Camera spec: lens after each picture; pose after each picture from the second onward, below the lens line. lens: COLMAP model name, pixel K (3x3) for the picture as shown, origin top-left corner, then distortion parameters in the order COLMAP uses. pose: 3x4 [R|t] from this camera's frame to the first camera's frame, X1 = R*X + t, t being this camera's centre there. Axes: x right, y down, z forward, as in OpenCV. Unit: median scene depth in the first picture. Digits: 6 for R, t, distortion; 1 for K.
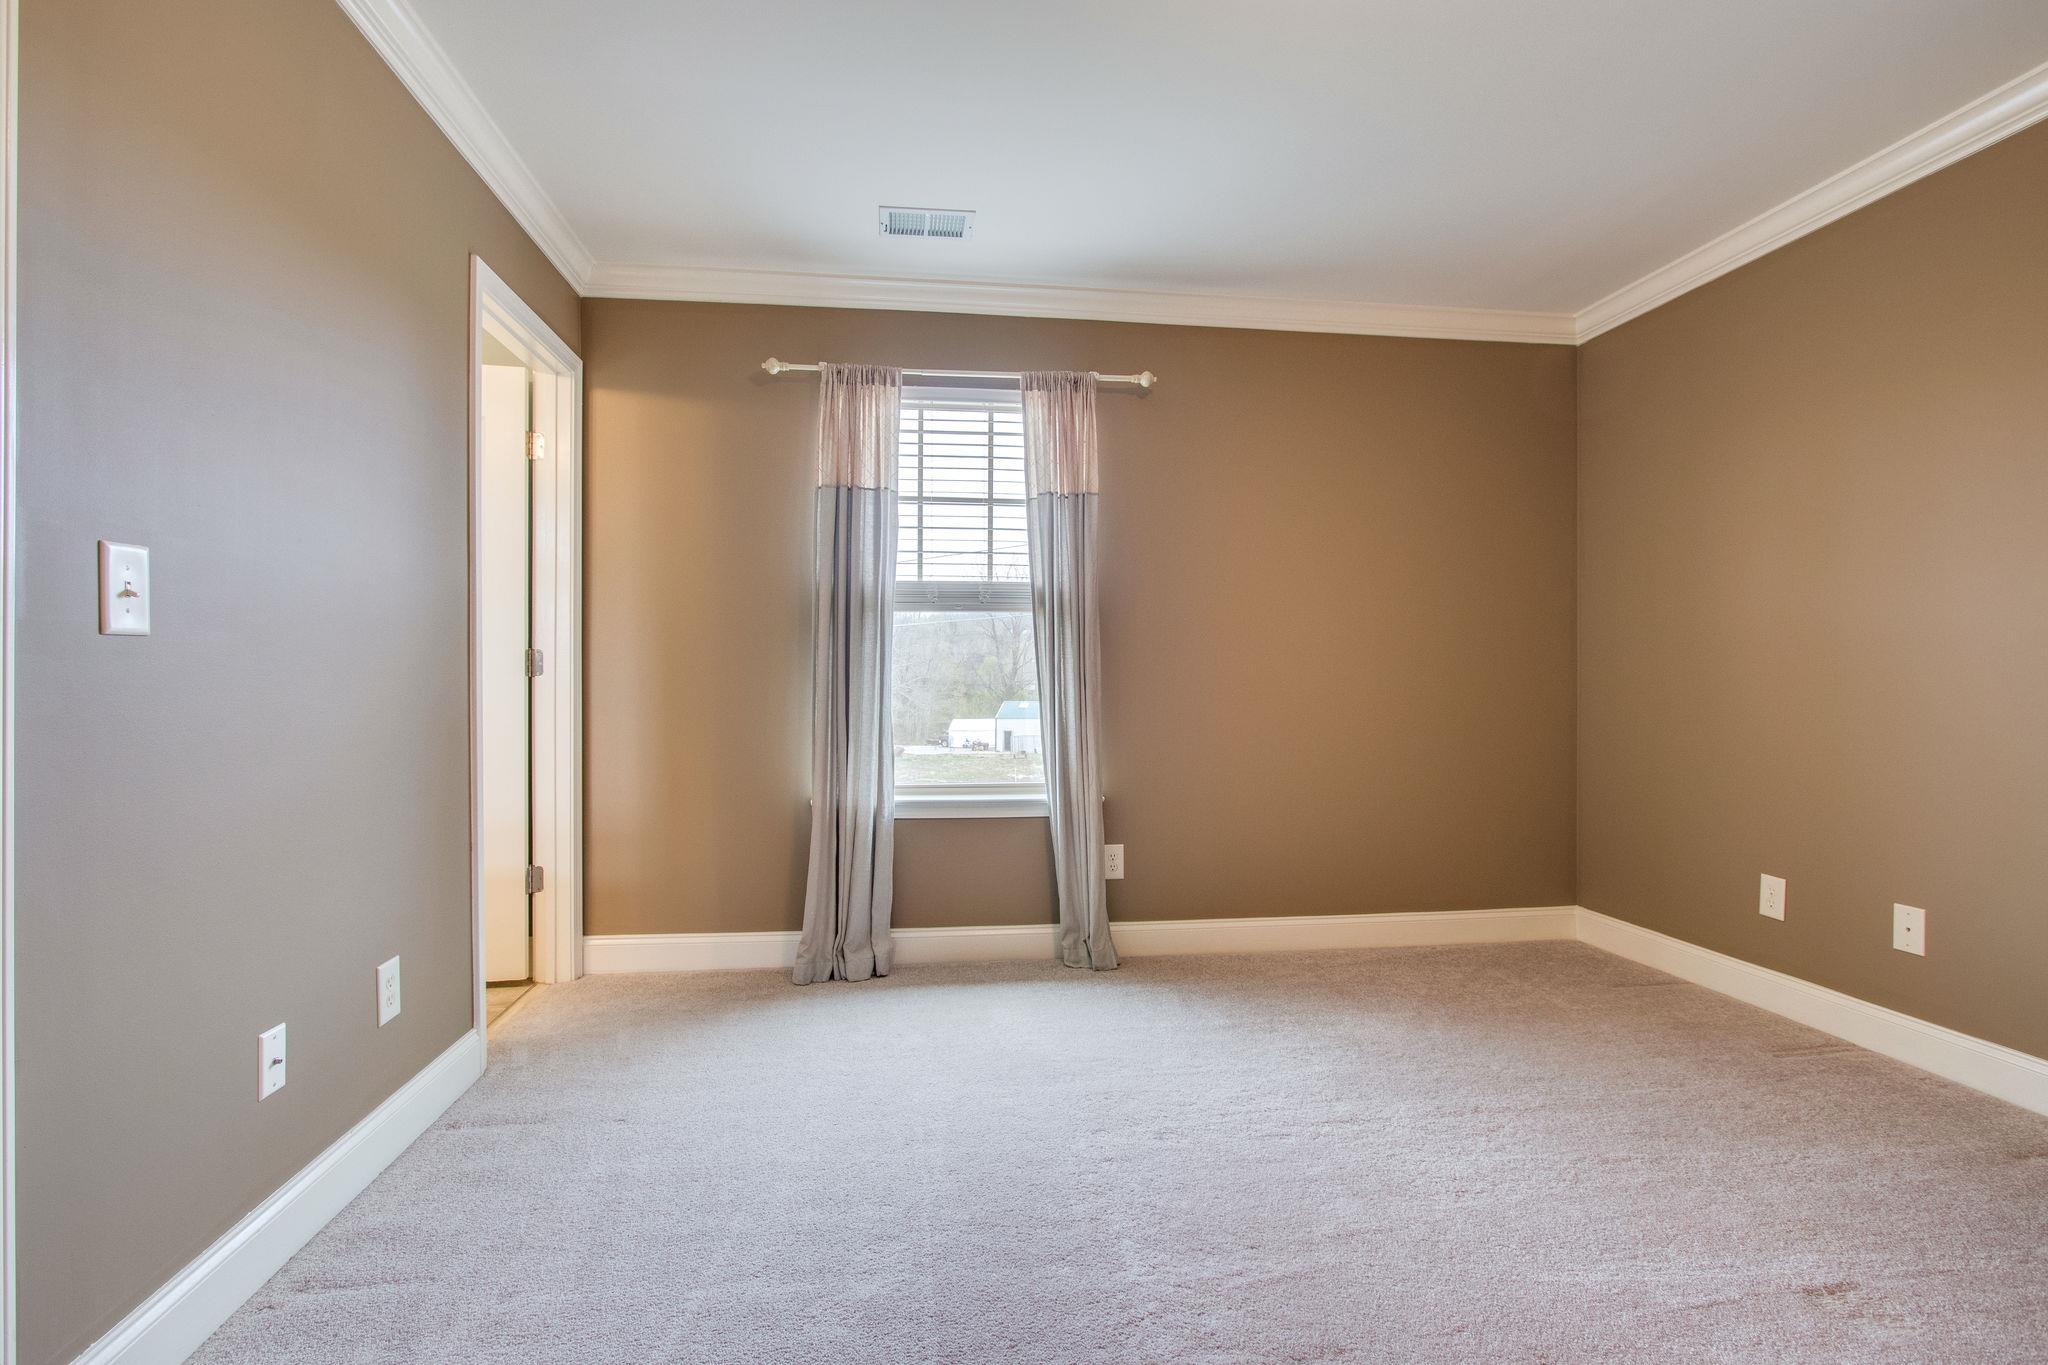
lens RADIAL K [[948.6, 0, 1008.4], [0, 948.6, 676.7], [0, 0, 1]] dist [-0.010776, -0.000013]
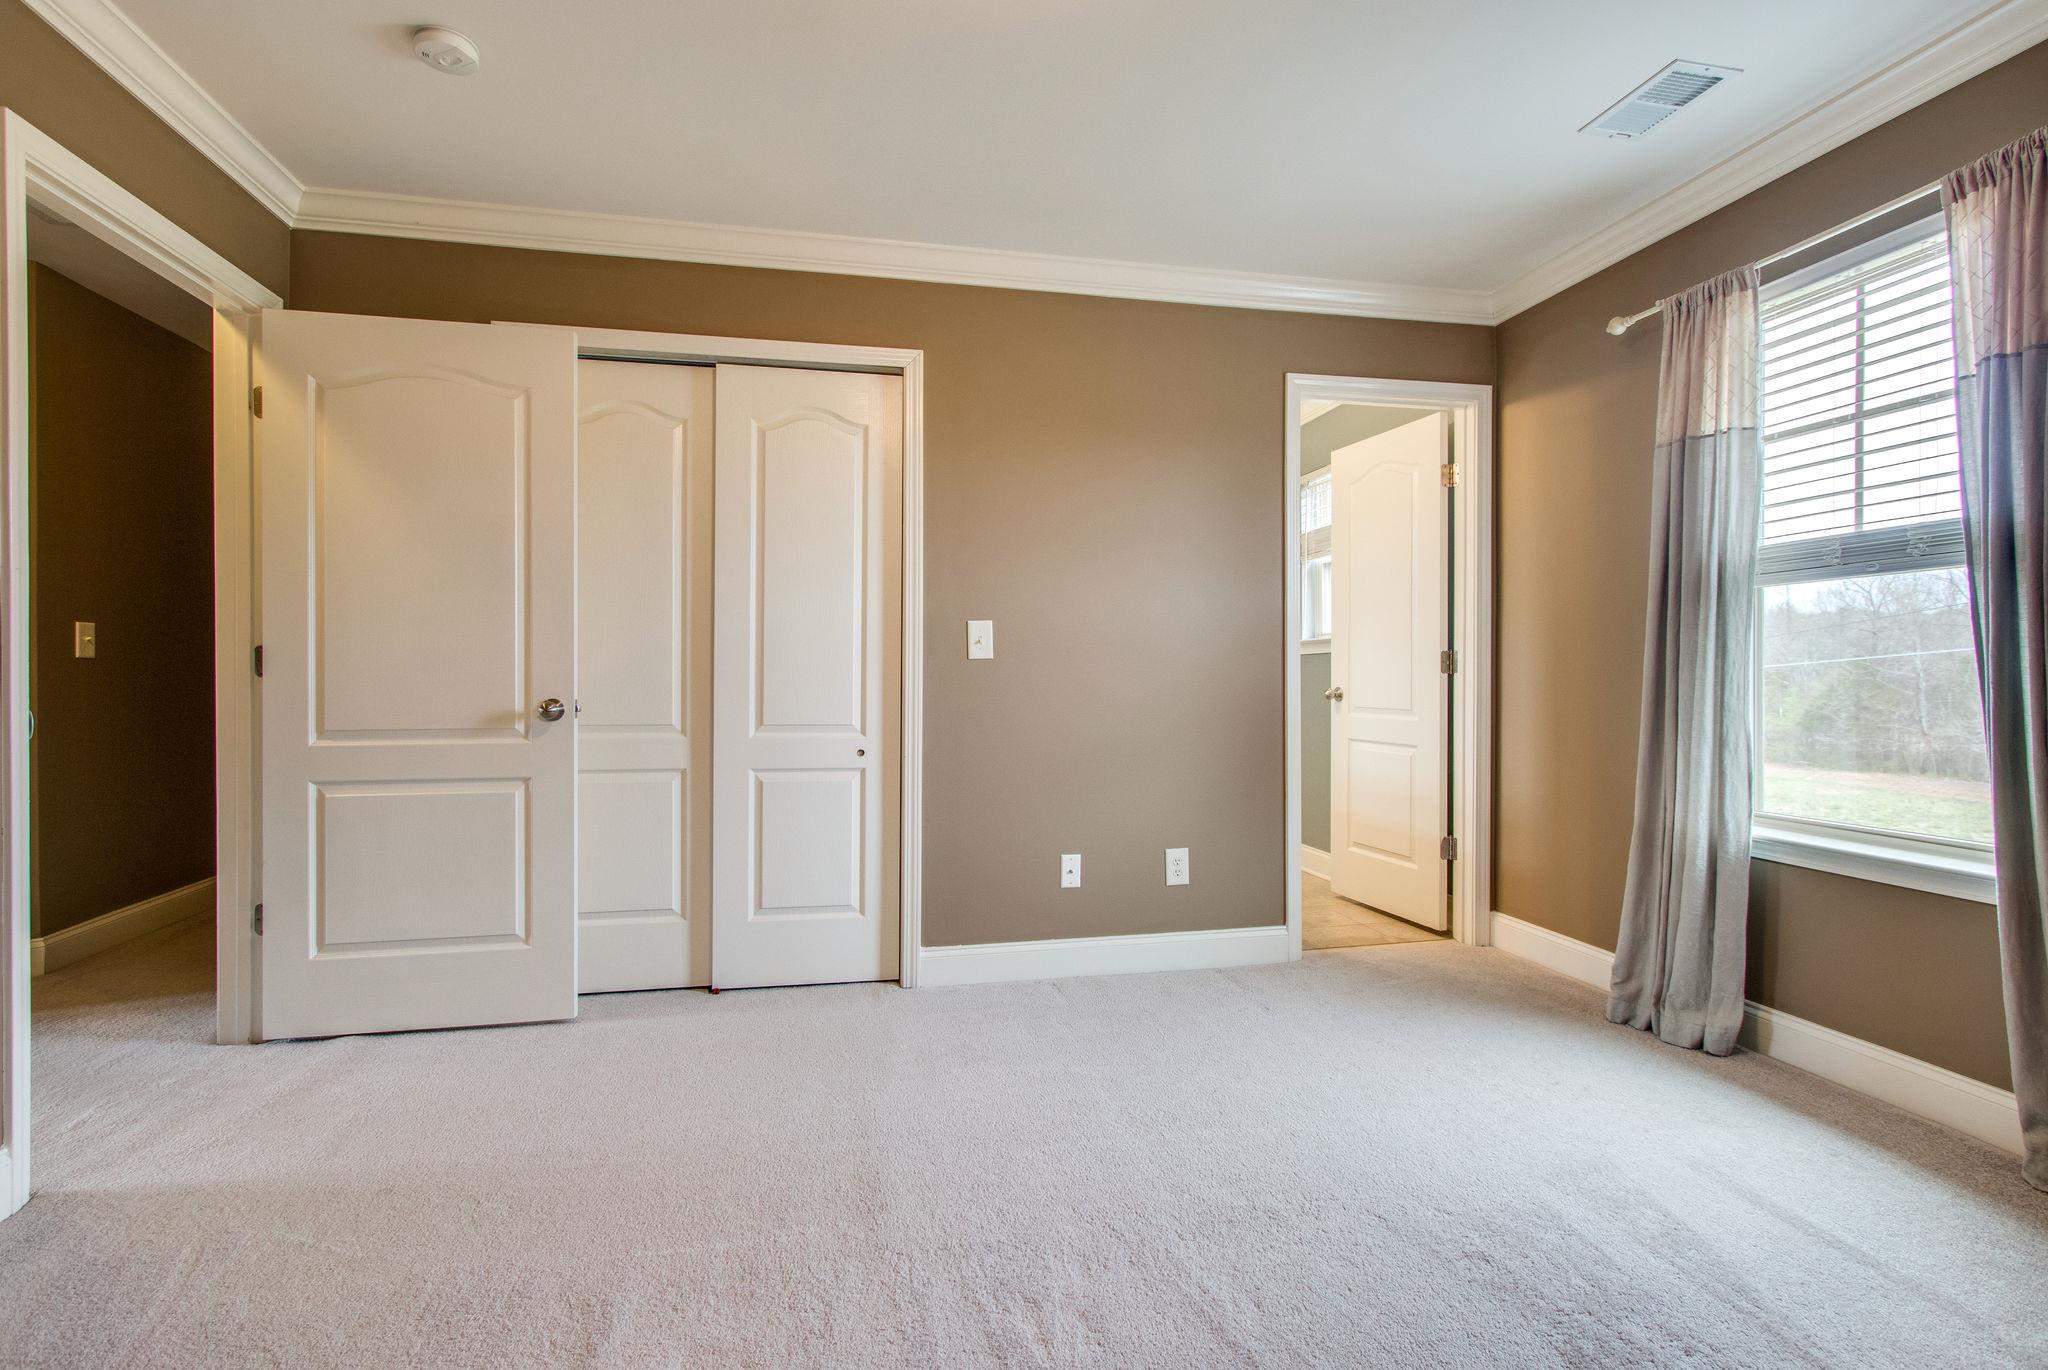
lens RADIAL K [[955.6, 0, 1024.0], [0, 955.6, 685.0], [0, 0, 1]] dist [-0.012912, 0.000712]
pose [[0.079710, 0.008961, -0.996778, 0.596254], [0.005210, 0.999942, 0.009406, -0.001456], [0.996805, -0.005943, 0.079658, 0.366296]]
